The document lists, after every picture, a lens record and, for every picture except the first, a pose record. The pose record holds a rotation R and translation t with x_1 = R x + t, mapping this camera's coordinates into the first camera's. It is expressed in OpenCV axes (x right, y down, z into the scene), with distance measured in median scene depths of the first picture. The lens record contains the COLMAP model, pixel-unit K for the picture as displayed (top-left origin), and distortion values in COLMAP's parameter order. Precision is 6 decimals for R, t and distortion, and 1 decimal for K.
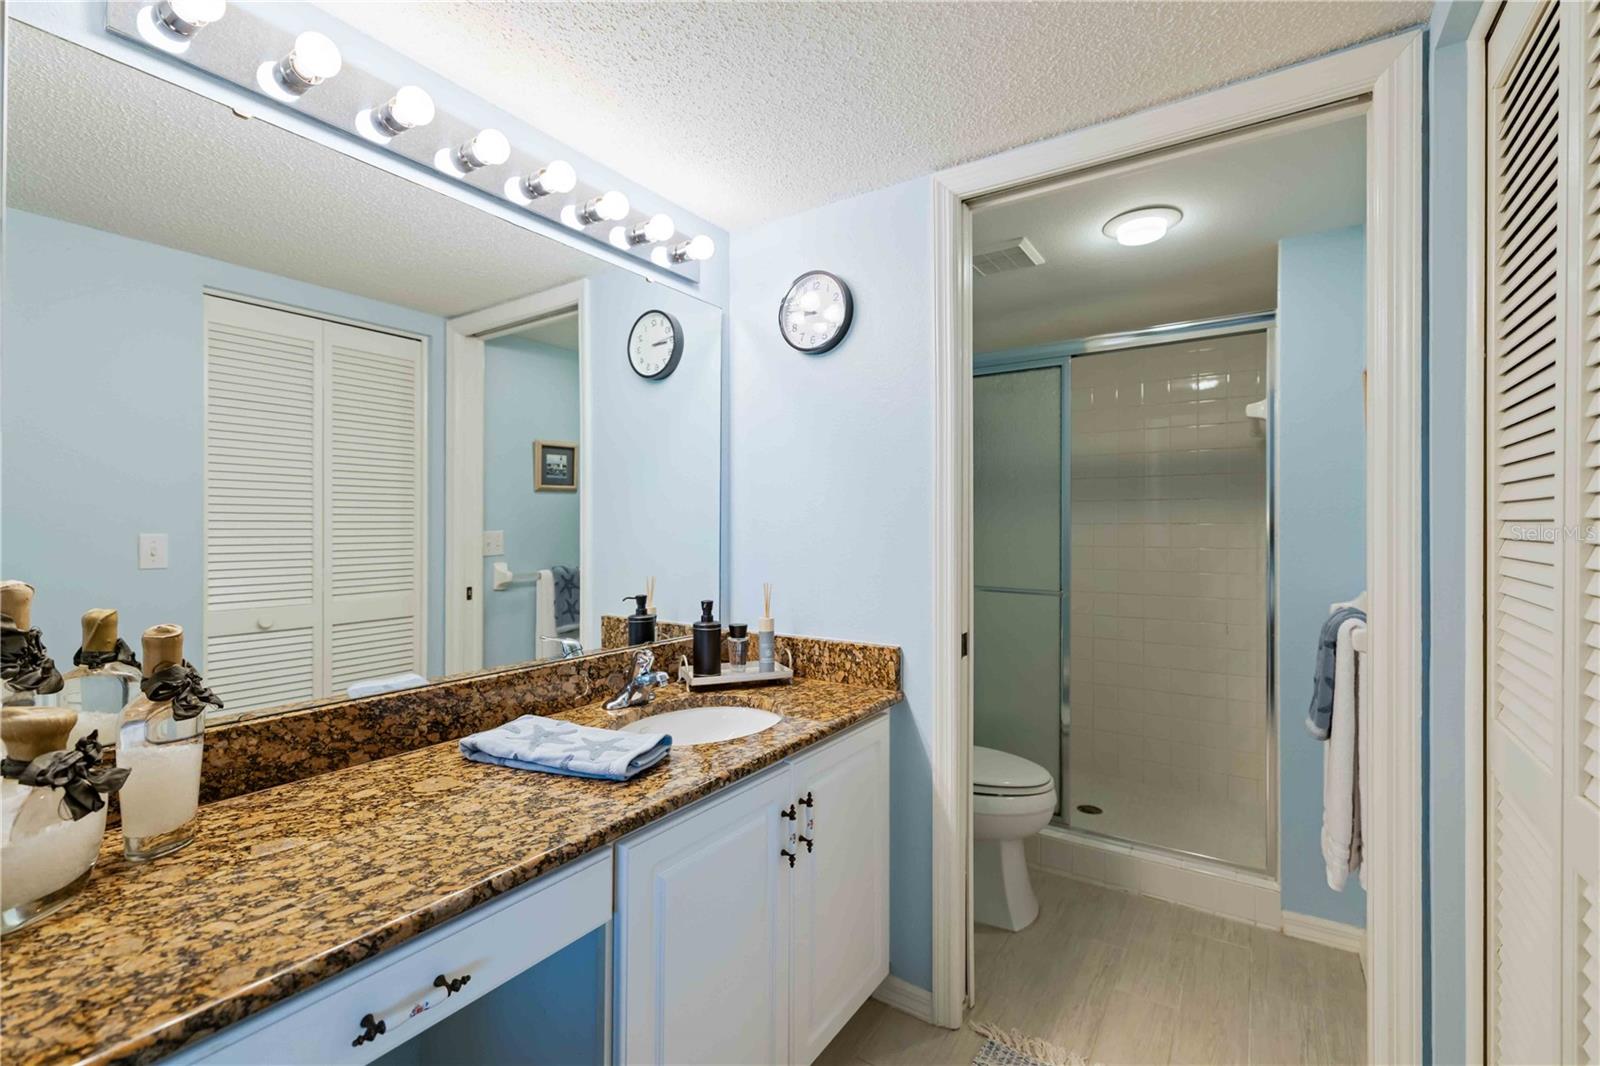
lens RADIAL K [[699.4, 0, 805.9], [0, 699.4, 529.9], [0, 0, 1]] dist [-0.002432, 0.000095]
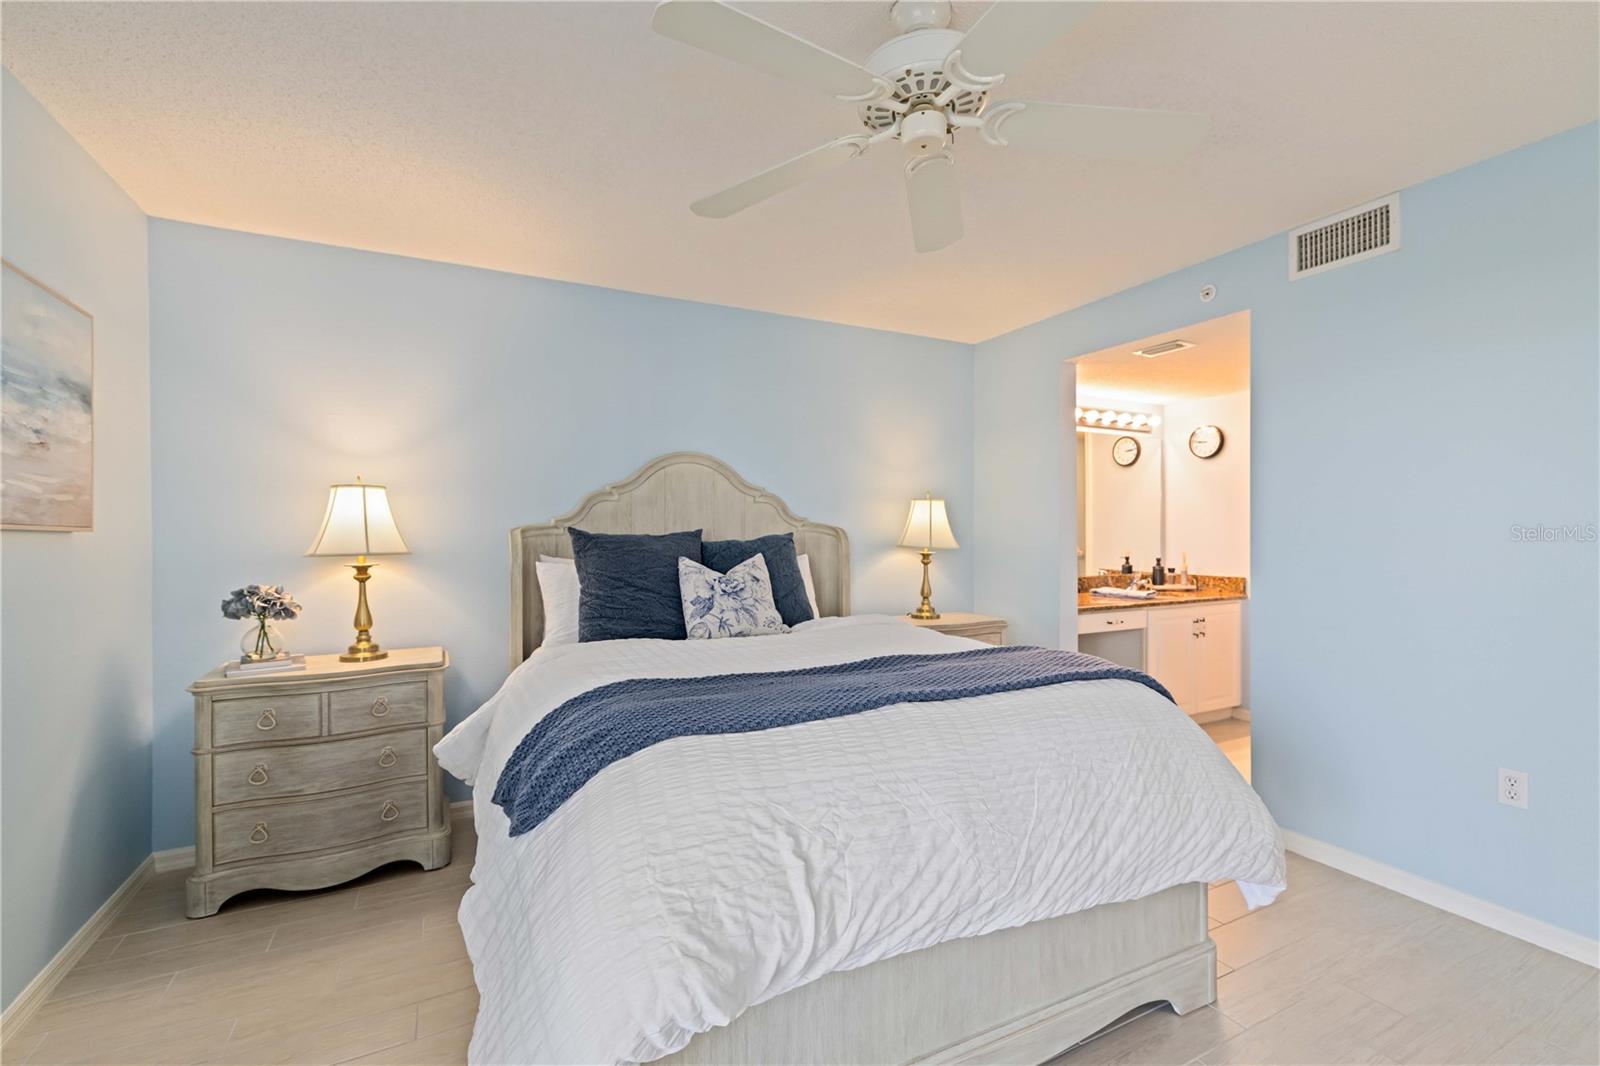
lens RADIAL K [[699.4, 0, 806.9], [0, 699.4, 526.3], [0, 0, 1]] dist [-0.002432, 0.000095]
pose [[0.869665, -0.003717, -0.493628, 0.004783], [0.001090, 0.999984, -0.005609, -0.002626], [0.493641, 0.004339, 0.869655, -1.865572]]
